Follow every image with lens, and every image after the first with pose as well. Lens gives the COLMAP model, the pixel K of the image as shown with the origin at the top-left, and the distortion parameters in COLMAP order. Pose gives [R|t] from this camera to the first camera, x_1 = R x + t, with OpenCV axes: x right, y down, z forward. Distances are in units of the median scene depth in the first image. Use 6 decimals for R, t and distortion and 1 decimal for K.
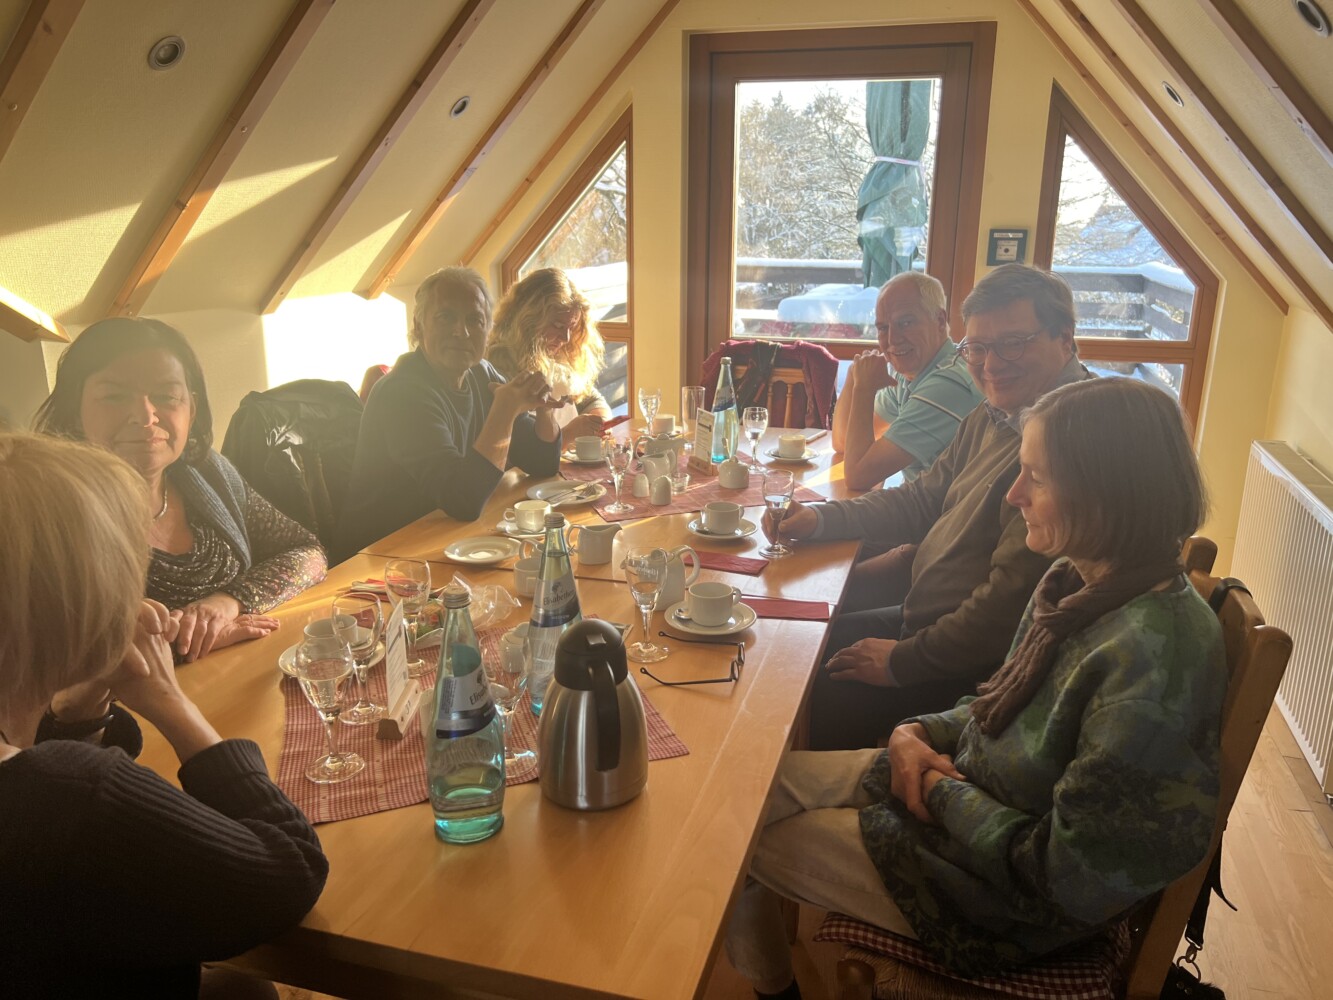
lens RADIAL K [[1009.0, 0, 663.3], [0, 1009.0, 505.1], [0, 0, 1]] dist [0.051762, -0.049619]
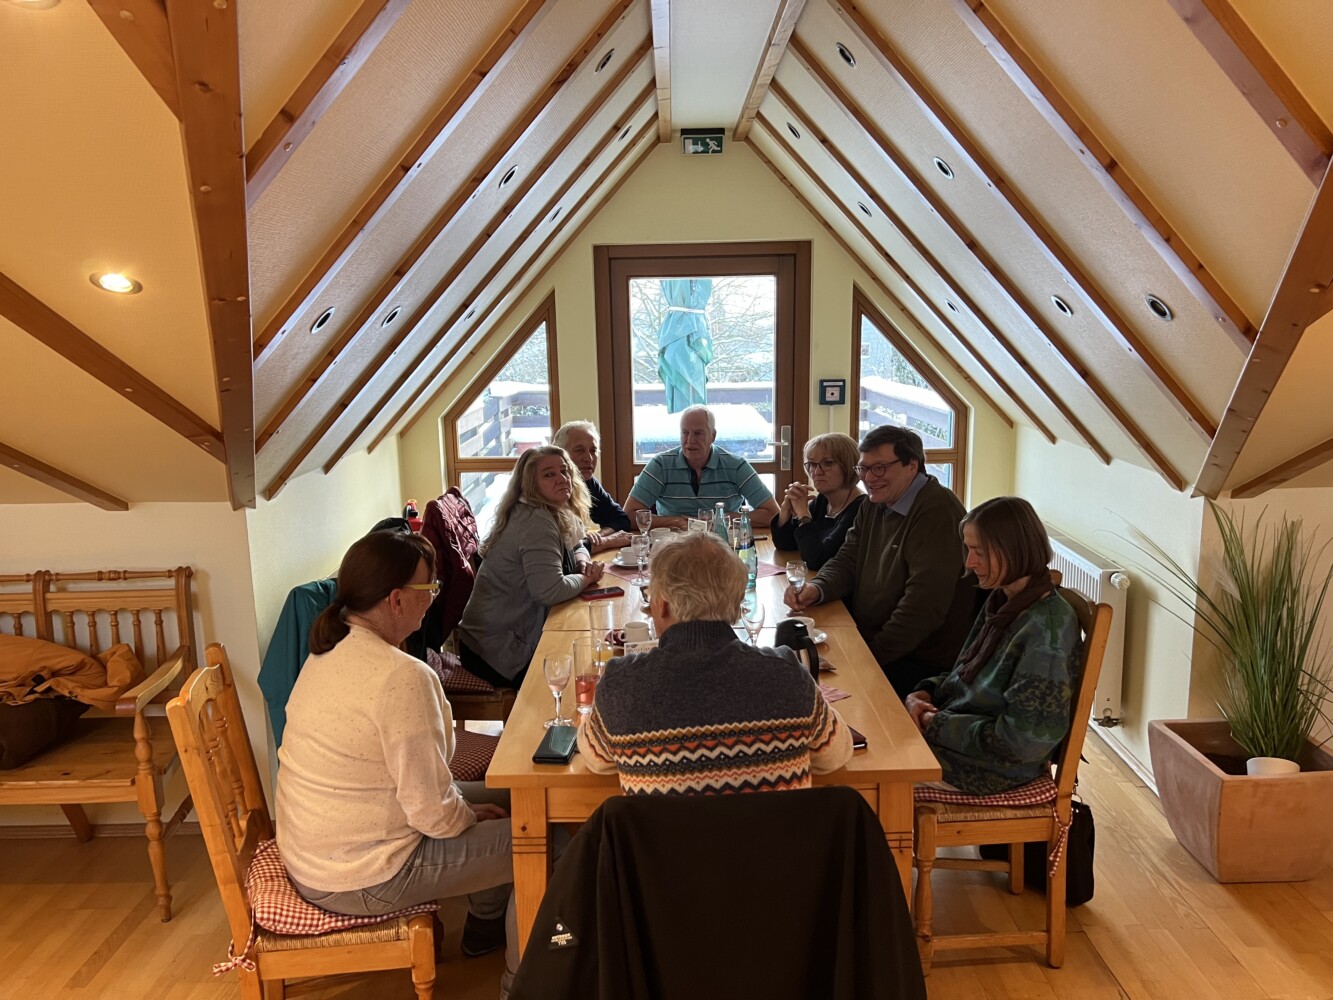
lens RADIAL K [[1009.0, 0, 670.1], [0, 1009.0, 496.5], [0, 0, 1]] dist [0.051762, -0.049619]
pose [[0.962039, -0.074789, 0.262466, -0.261136], [0.101273, 0.990883, -0.088856, -0.006552], [-0.253427, 0.112063, 0.960842, -0.280448]]
